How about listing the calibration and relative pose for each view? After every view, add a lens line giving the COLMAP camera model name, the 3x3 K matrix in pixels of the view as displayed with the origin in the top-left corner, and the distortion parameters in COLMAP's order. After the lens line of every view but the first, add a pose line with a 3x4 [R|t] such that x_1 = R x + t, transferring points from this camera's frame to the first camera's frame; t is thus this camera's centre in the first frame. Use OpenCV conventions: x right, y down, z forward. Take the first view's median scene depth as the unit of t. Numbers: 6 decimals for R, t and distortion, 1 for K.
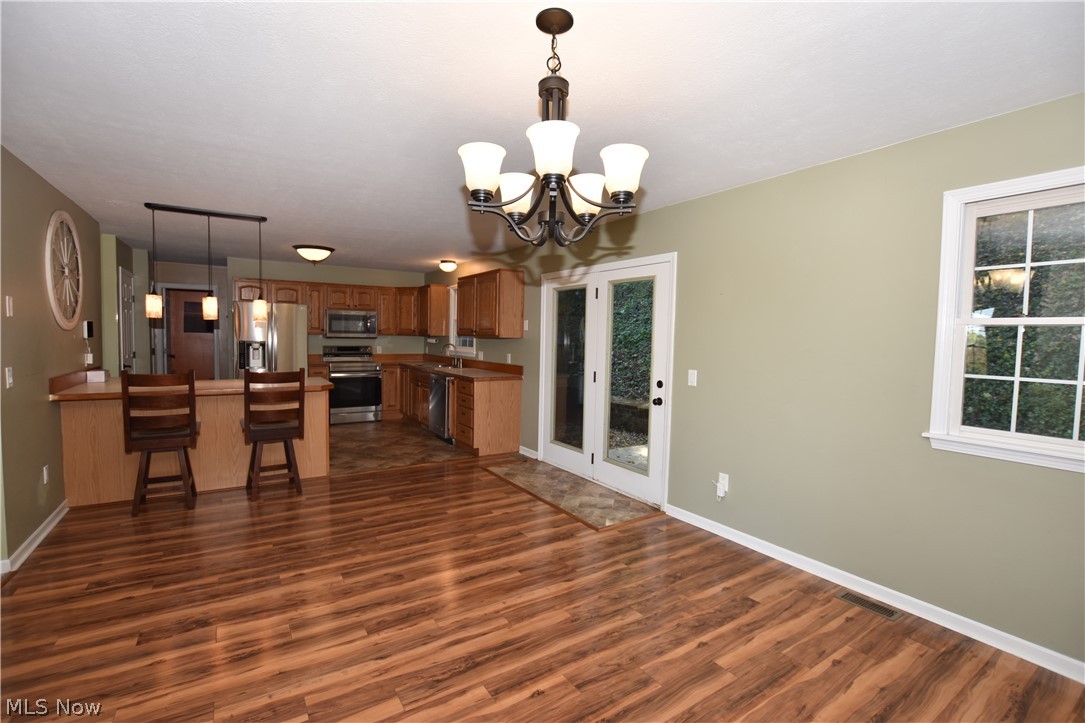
lens RADIAL K [[488.1, 0, 542.7], [0, 488.1, 363.7], [0, 0, 1]] dist [-0.030677, 0.001432]
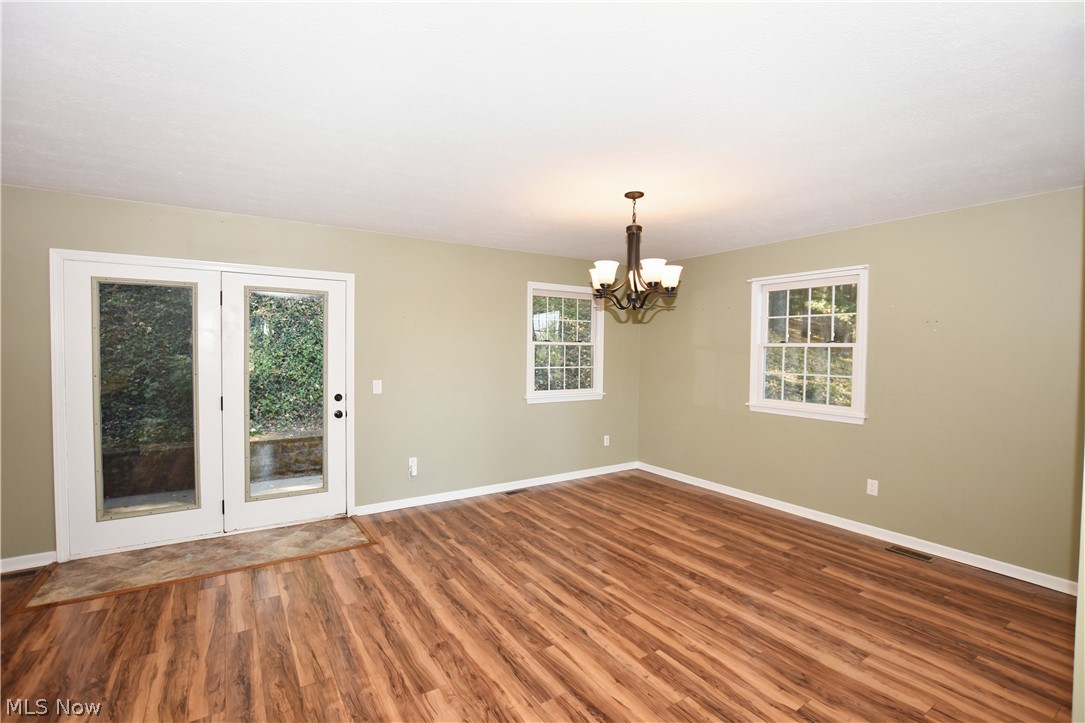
lens RADIAL K [[488.1, 0, 542.0], [0, 488.1, 364.3], [0, 0, 1]] dist [-0.030677, 0.001432]
pose [[-0.000065, -0.050468, 0.998726, -0.958583], [0.047345, 0.997606, 0.050414, -0.073230], [-0.998879, 0.047288, 0.002324, 0.684529]]
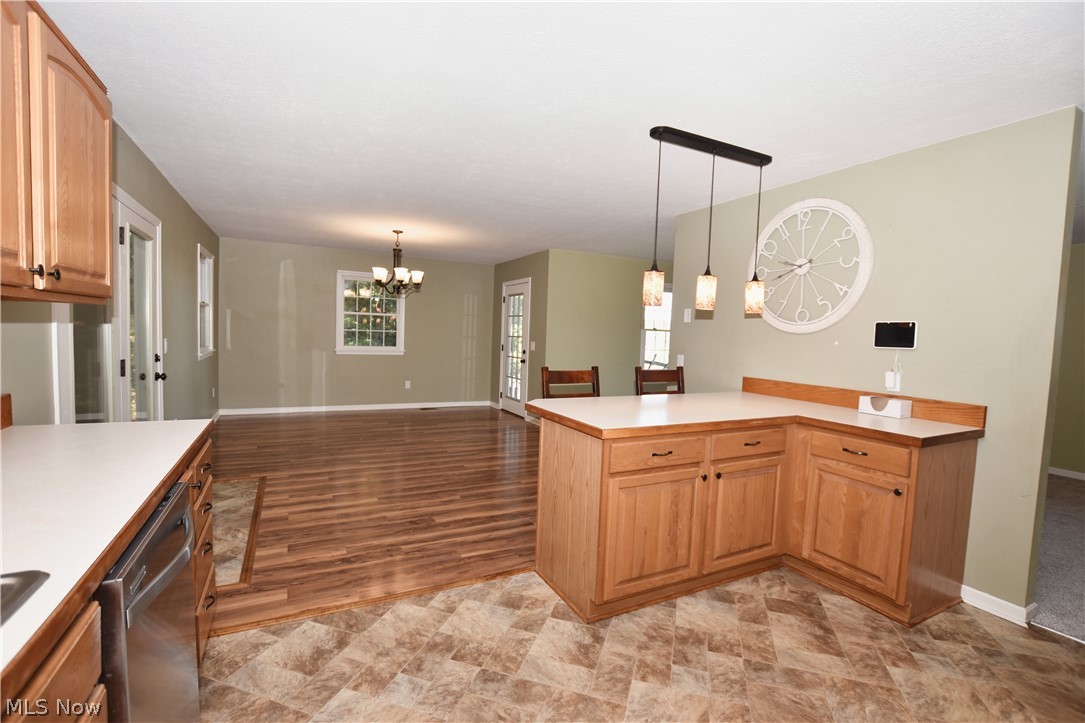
lens RADIAL K [[488.1, 0, 543.3], [0, 488.1, 361.3], [0, 0, 1]] dist [-0.030677, 0.001432]
pose [[-0.993631, -0.061407, 0.094486, -0.707719], [-0.050051, 0.991730, 0.118180, -0.116931], [-0.100962, 0.112698, -0.988487, 2.231244]]
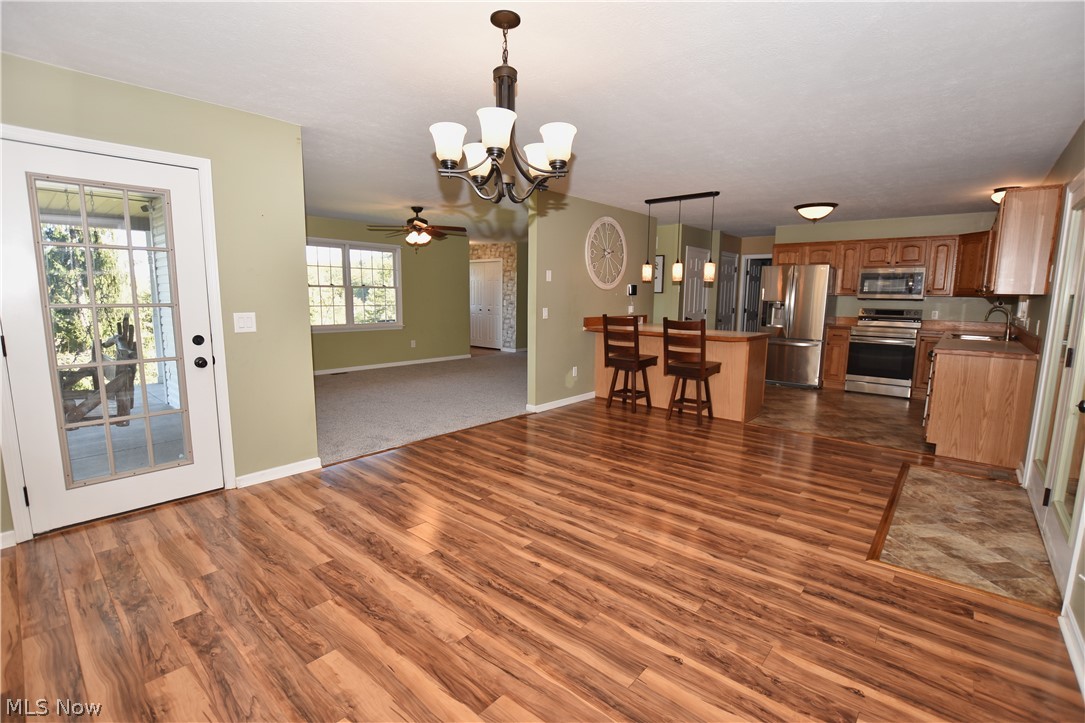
lens RADIAL K [[488.1, 0, 541.8], [0, 488.1, 362.6], [0, 0, 1]] dist [-0.030677, 0.001432]
pose [[0.271661, 0.117186, -0.955232, 0.661914], [-0.060769, 0.992667, 0.104496, 0.018157], [0.960473, 0.029661, 0.276790, 0.376713]]
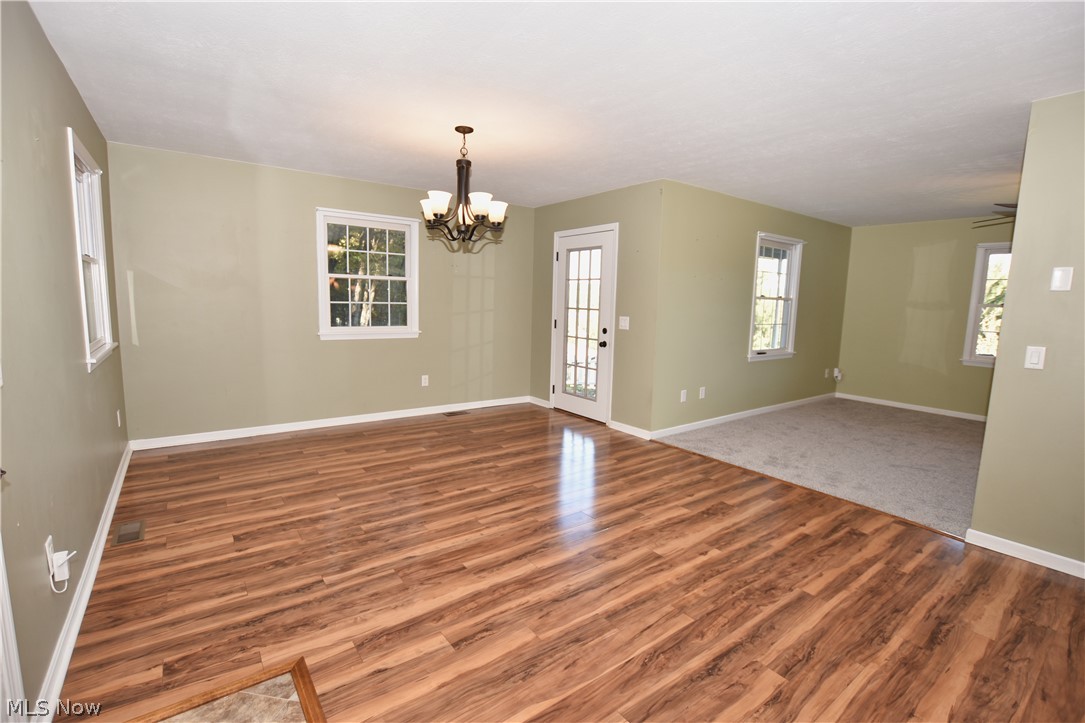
lens RADIAL K [[488.1, 0, 544.5], [0, 488.1, 362.7], [0, 0, 1]] dist [-0.030677, 0.001432]
pose [[-0.996837, -0.037612, -0.070012, -0.100941], [-0.050007, 0.981519, 0.184714, -0.070912], [0.061771, 0.187630, -0.980295, 1.565719]]
